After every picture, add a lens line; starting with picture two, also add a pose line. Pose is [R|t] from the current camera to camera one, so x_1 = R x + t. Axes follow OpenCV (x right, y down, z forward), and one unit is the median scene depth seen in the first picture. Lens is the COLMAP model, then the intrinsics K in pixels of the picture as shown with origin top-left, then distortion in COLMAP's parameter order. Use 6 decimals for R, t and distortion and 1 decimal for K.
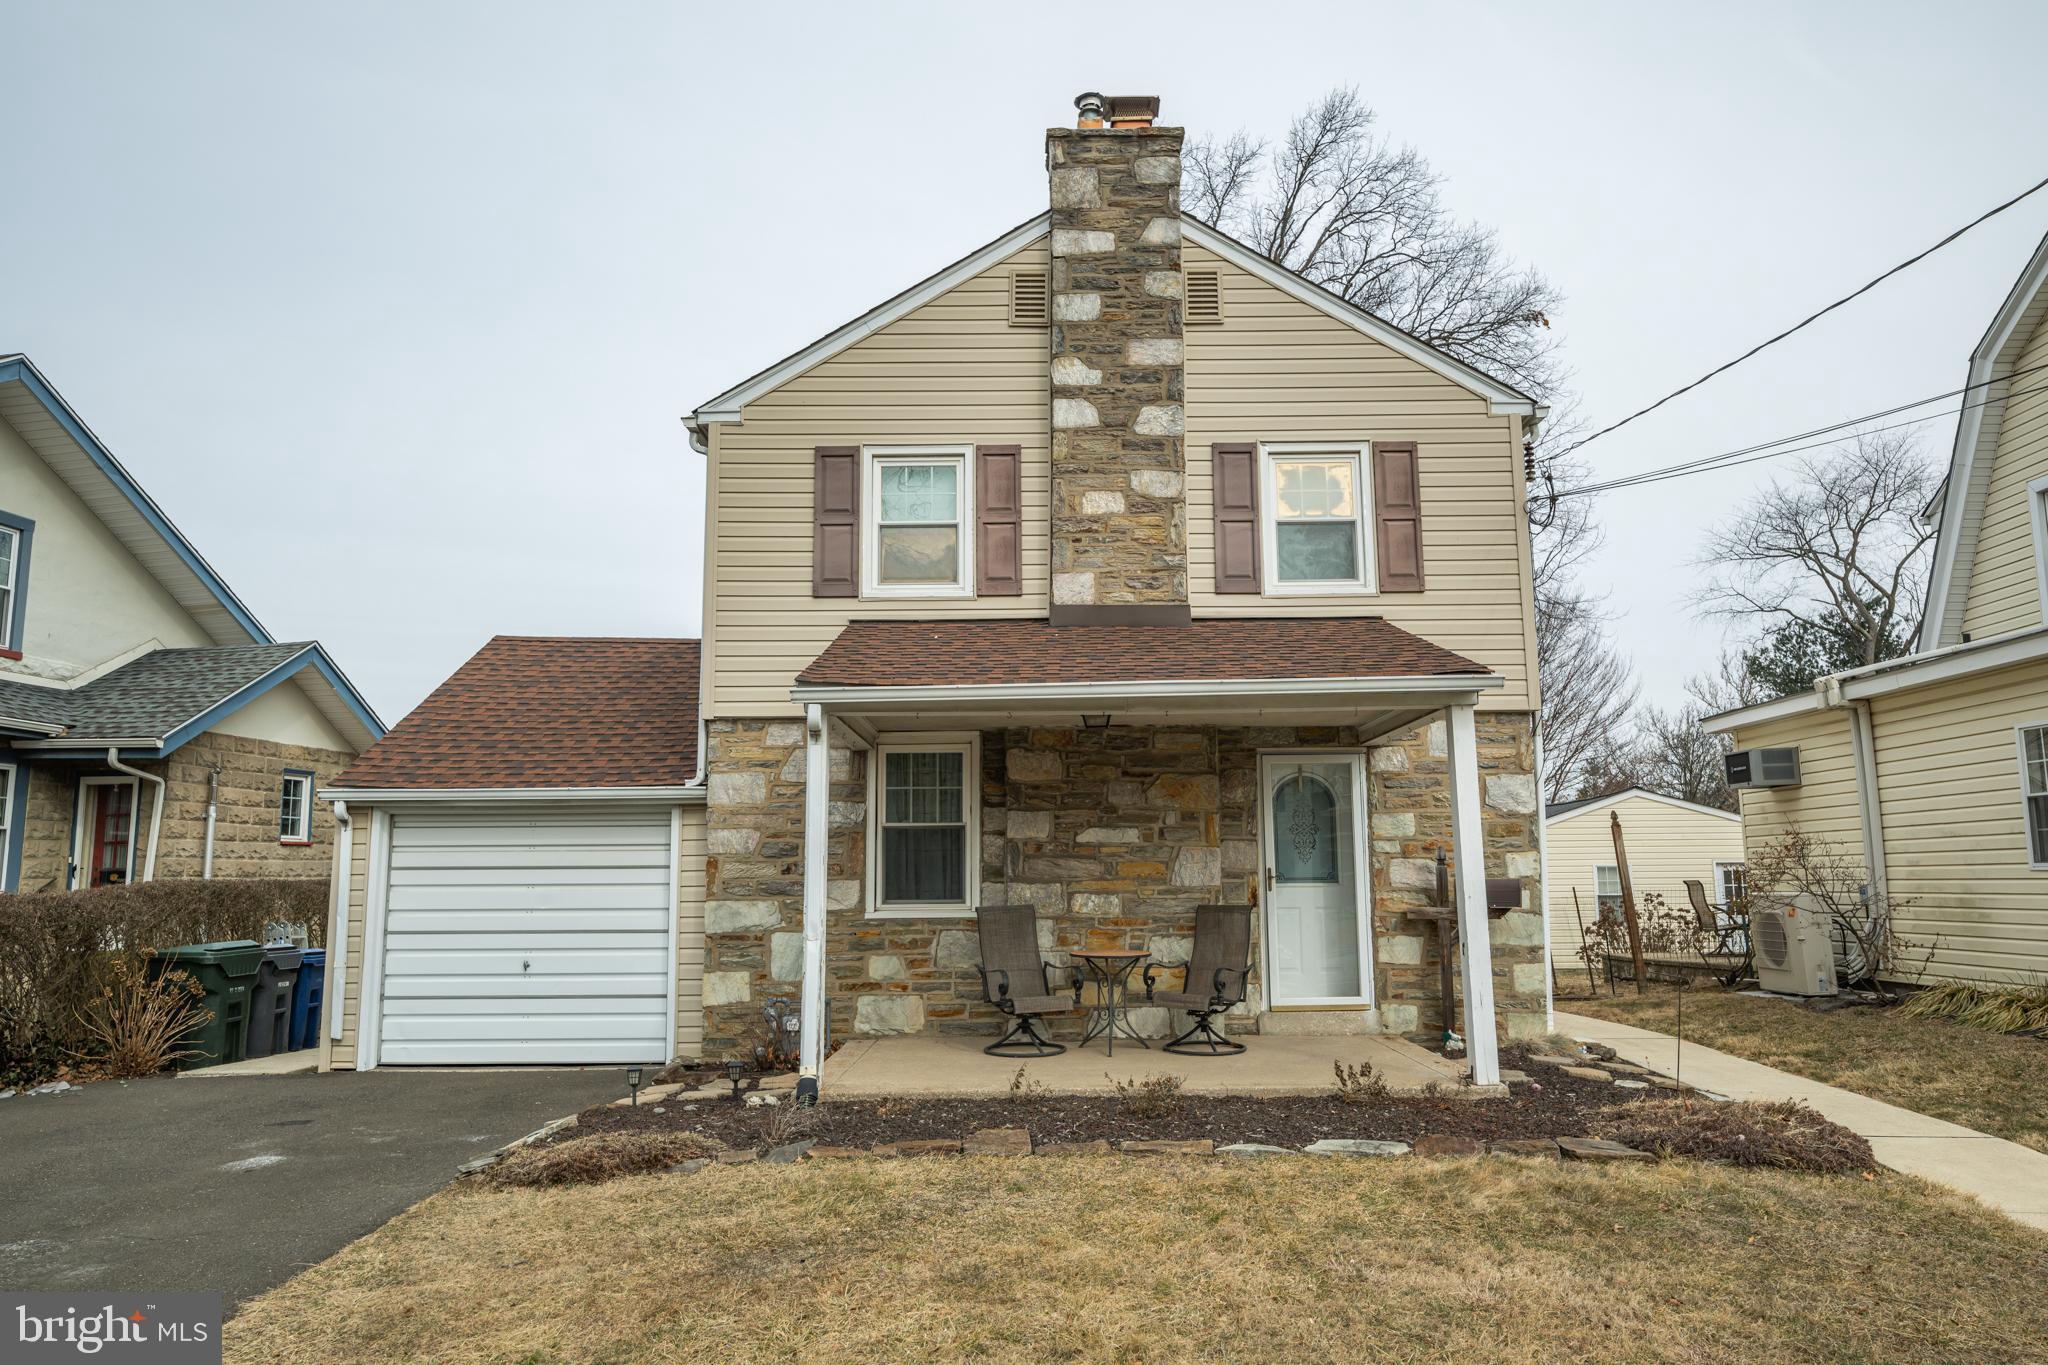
lens RADIAL K [[1361.3, 0, 1026.8], [0, 1361.3, 686.5], [0, 0, 1]] dist [-0.000860, -0.000954]
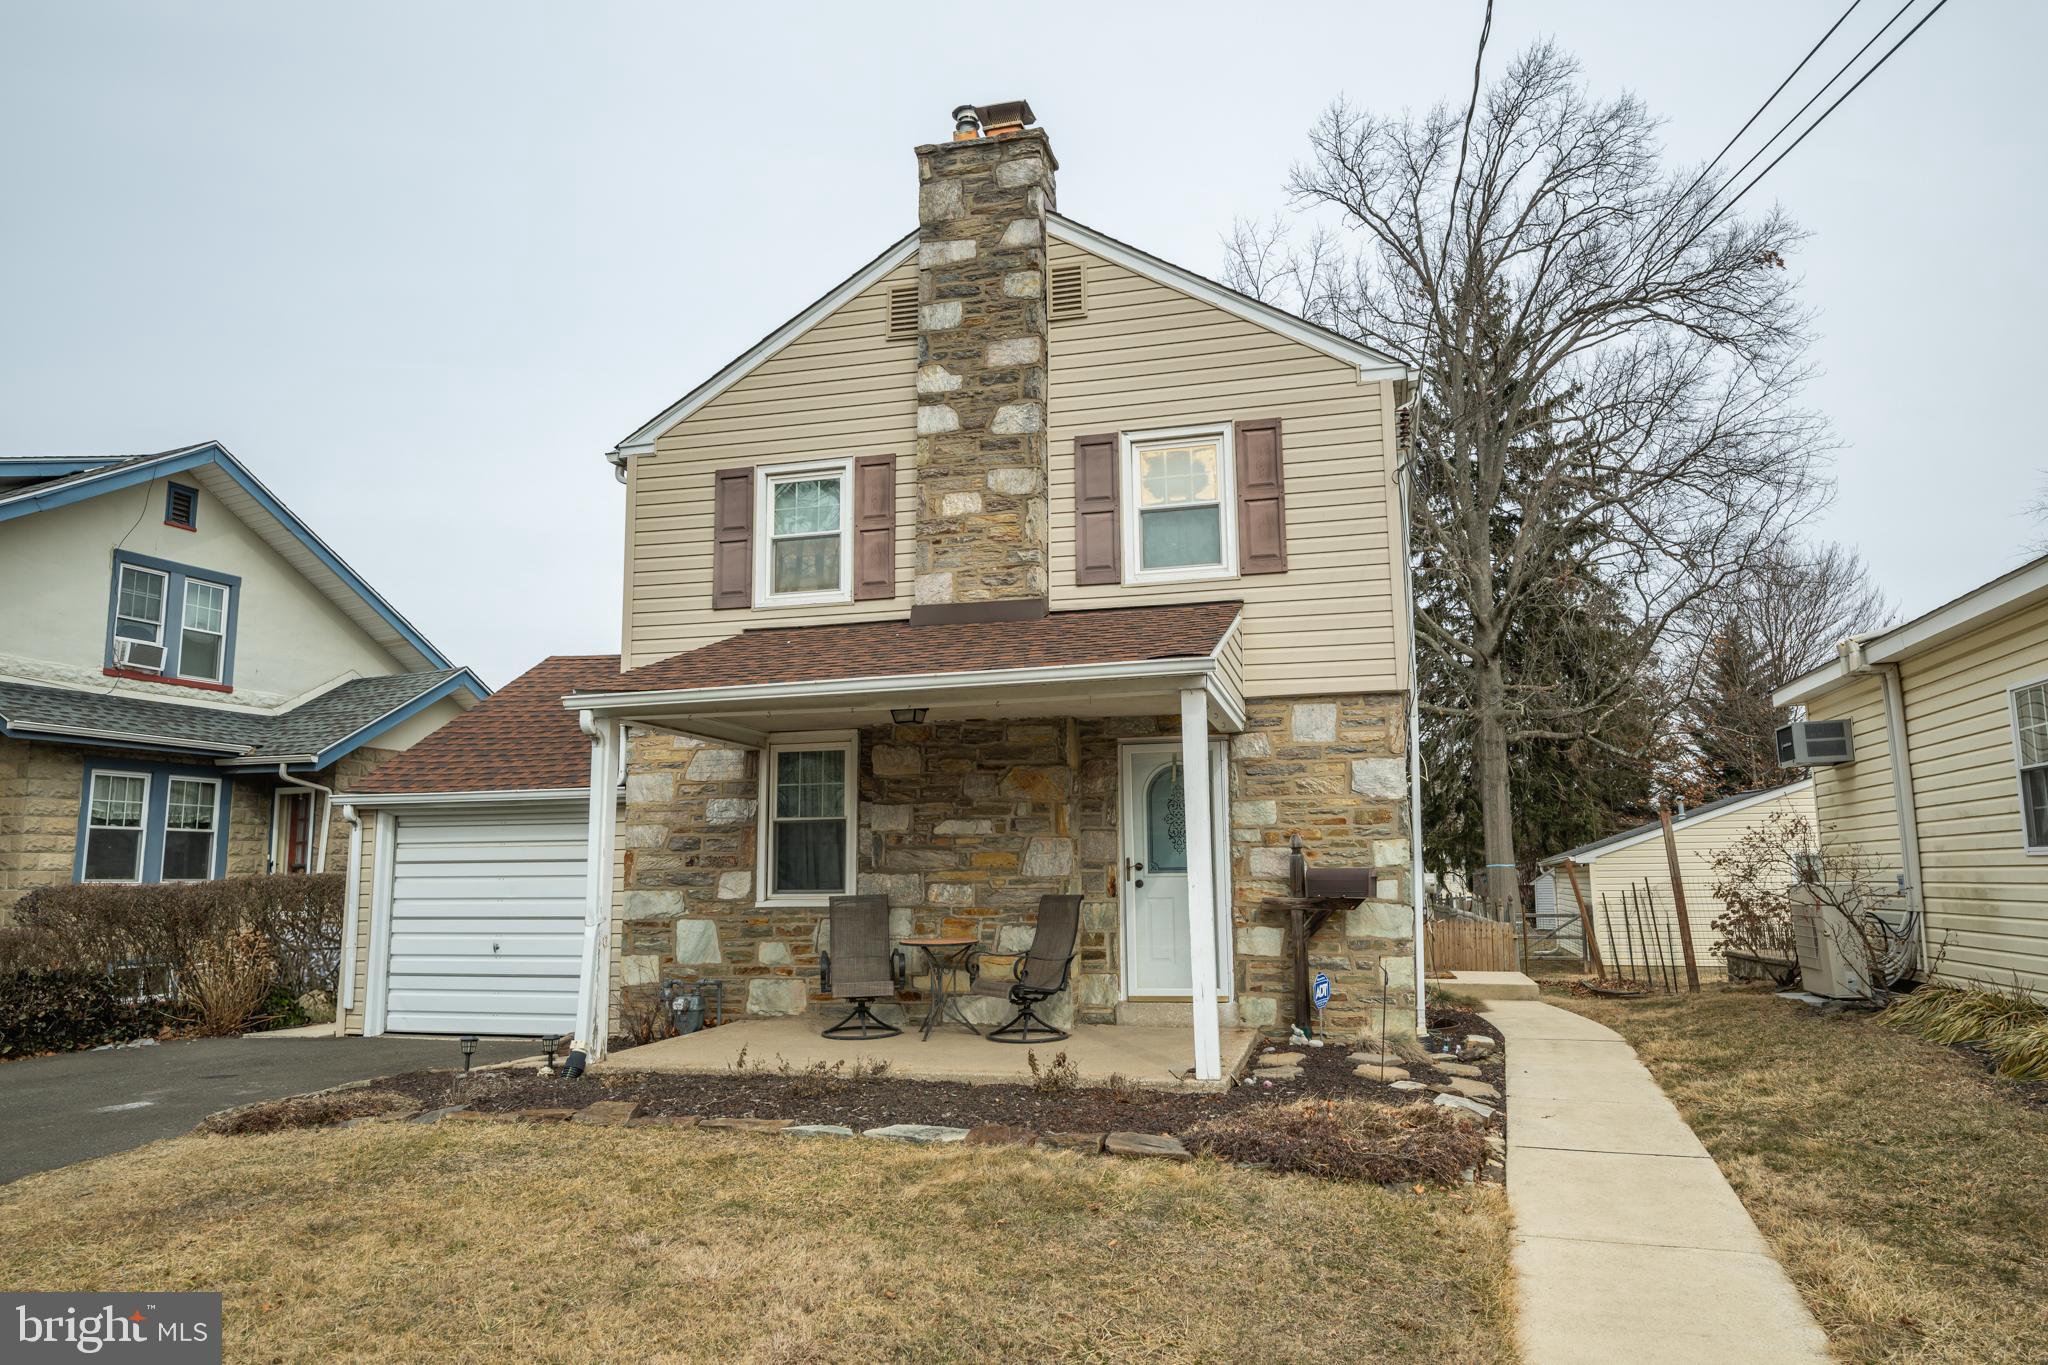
lens RADIAL K [[1322.9, 0, 1025.3], [0, 1322.9, 685.8], [0, 0, 1]] dist [-0.001258, -0.000751]
pose [[0.969125, -0.037345, -0.243727, 0.337376], [0.037524, 0.999288, -0.003909, 0.008121], [0.243700, -0.005357, 0.969836, 0.041149]]
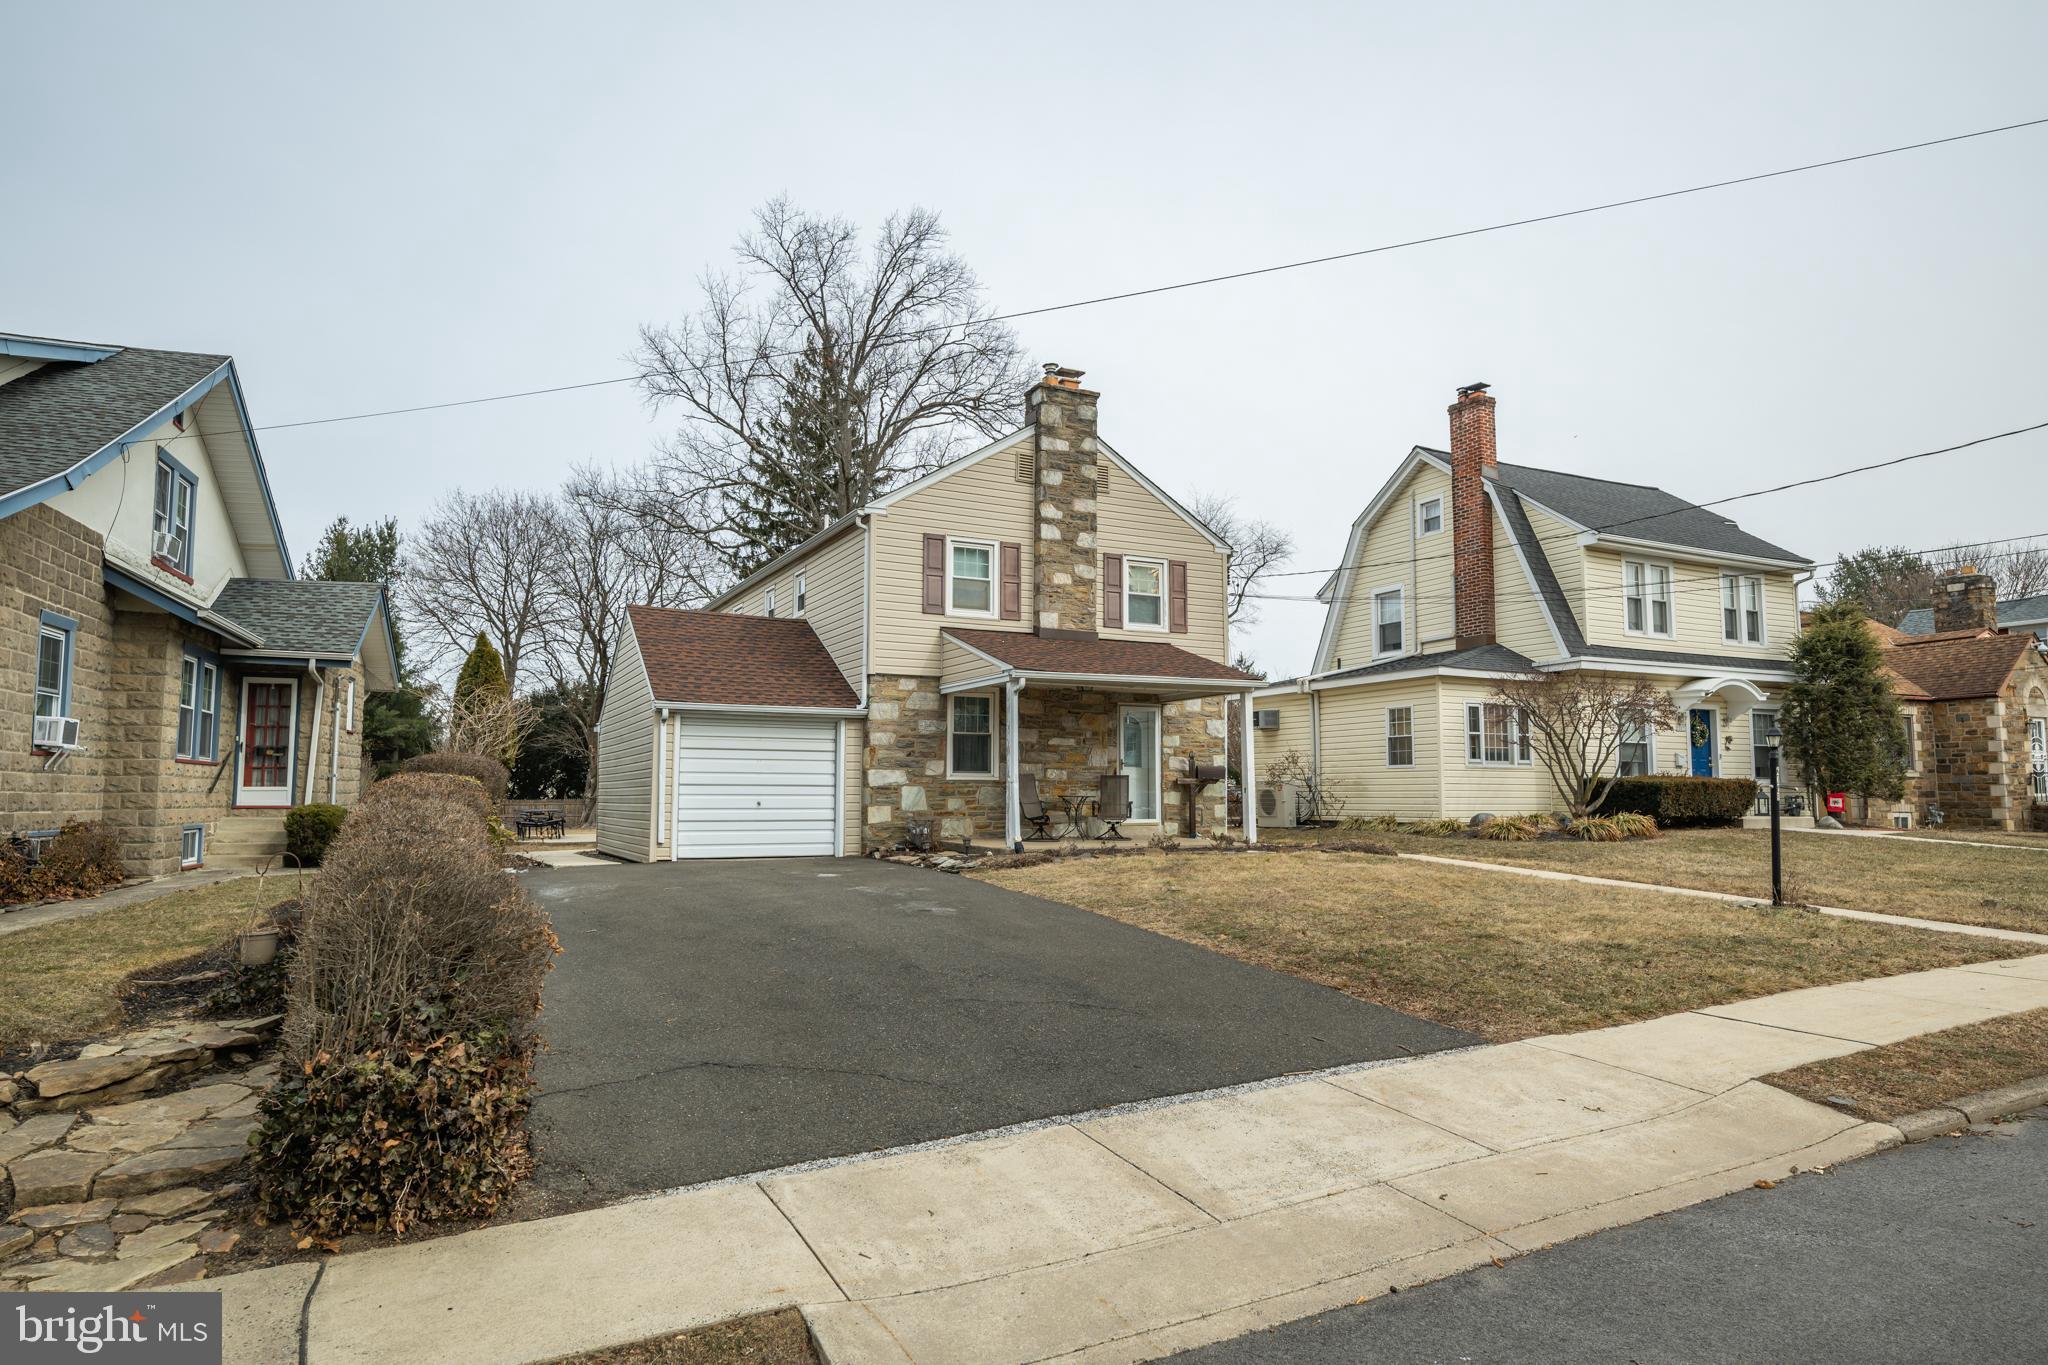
lens RADIAL K [[1216.8, 0, 1028.6], [0, 1216.8, 683.9], [0, 0, 1]] dist [-0.002229, -0.000197]
pose [[0.885568, 0.052561, 0.461526, -0.809765], [-0.075023, 0.996717, 0.030442, -0.029447], [-0.458411, -0.061584, 0.886604, -0.590465]]
